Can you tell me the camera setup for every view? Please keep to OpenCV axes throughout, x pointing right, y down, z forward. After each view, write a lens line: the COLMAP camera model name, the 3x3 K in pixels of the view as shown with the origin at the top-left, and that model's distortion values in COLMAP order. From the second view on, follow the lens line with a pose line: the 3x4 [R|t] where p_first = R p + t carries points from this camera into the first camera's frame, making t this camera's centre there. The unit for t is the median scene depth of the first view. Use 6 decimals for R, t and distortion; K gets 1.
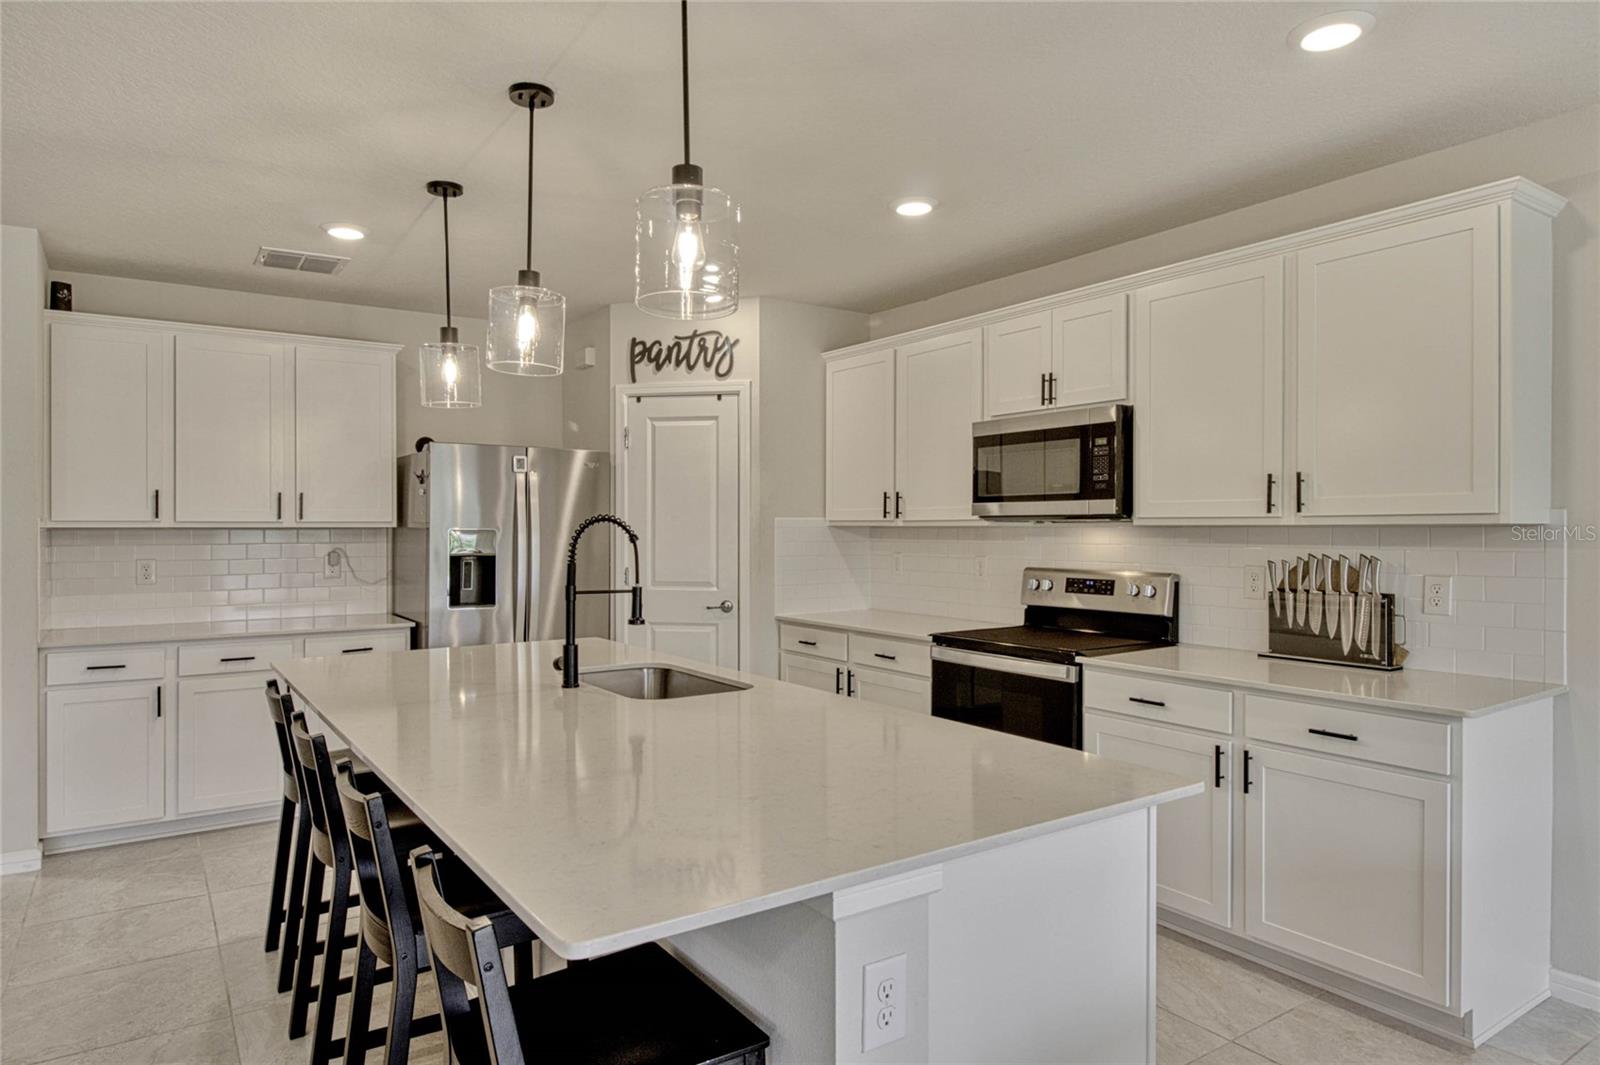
lens RADIAL K [[960.1, 0, 800.0], [0, 960.1, 532.5], [0, 0, 1]] dist [0.000418, -0.001442]
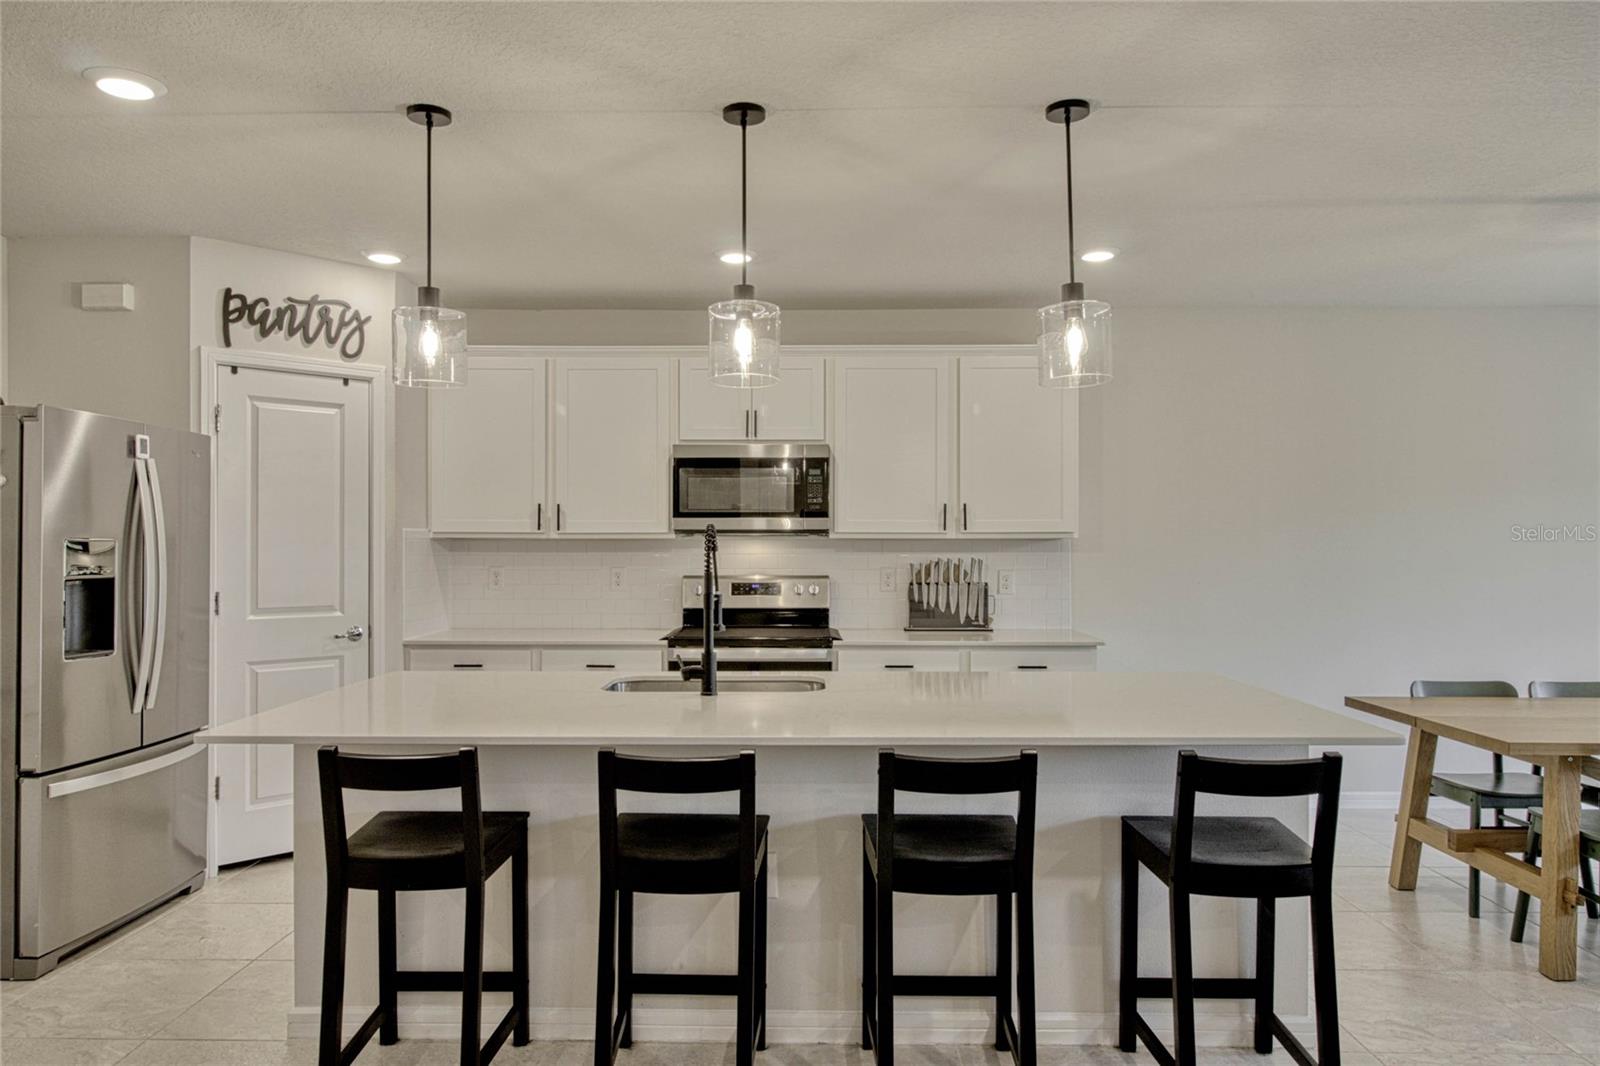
lens RADIAL K [[1050.1, 0, 795.7], [0, 1050.1, 543.7], [0, 0, 1]] dist [-0.003135, -0.002420]
pose [[0.574829, 0.002870, 0.818268, -0.657143], [0.004313, 0.999969, -0.006537, 0.006950], [-0.818262, 0.007287, 0.574799, 0.177260]]
